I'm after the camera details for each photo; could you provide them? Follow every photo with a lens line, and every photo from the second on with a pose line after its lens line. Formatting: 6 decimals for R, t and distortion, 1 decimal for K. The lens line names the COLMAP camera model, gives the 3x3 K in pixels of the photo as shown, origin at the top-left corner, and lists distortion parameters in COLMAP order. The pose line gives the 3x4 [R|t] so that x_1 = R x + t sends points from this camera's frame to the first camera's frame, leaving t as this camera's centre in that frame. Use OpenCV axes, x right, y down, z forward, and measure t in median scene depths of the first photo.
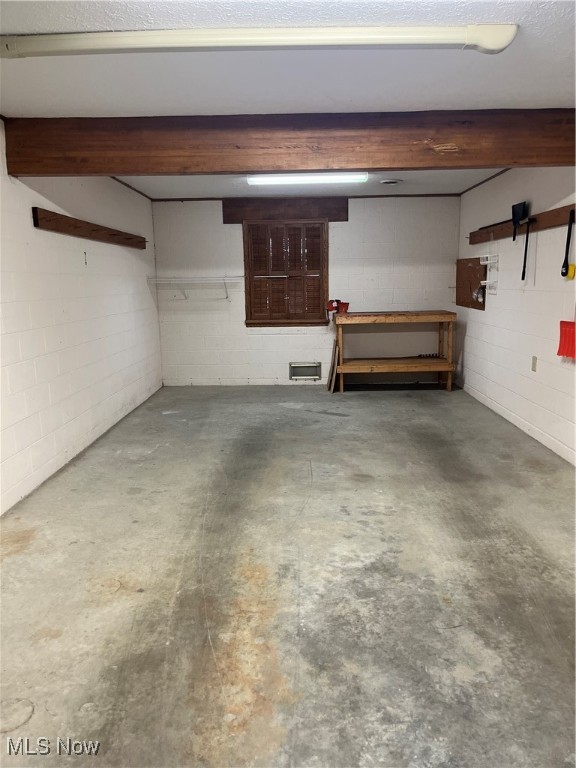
lens RADIAL K [[582.1, 0, 288.3], [0, 582.1, 382.1], [0, 0, 1]] dist [0.062228, -0.078814]
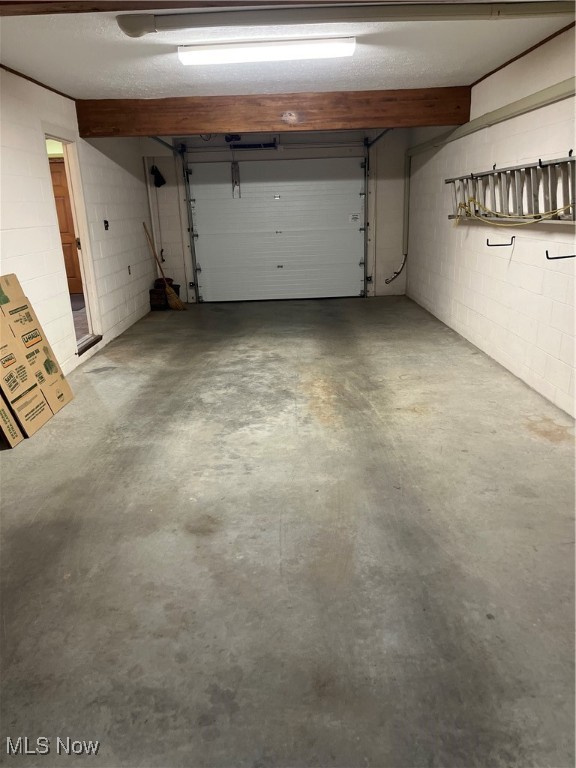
lens RADIAL K [[582.1, 0, 288.4], [0, 582.1, 385.4], [0, 0, 1]] dist [0.062228, -0.078814]
pose [[-0.998804, 0.048383, -0.007008, 0.043907], [0.039996, 0.891124, 0.451993, -0.390076], [0.028114, 0.451173, -0.891994, 2.248841]]
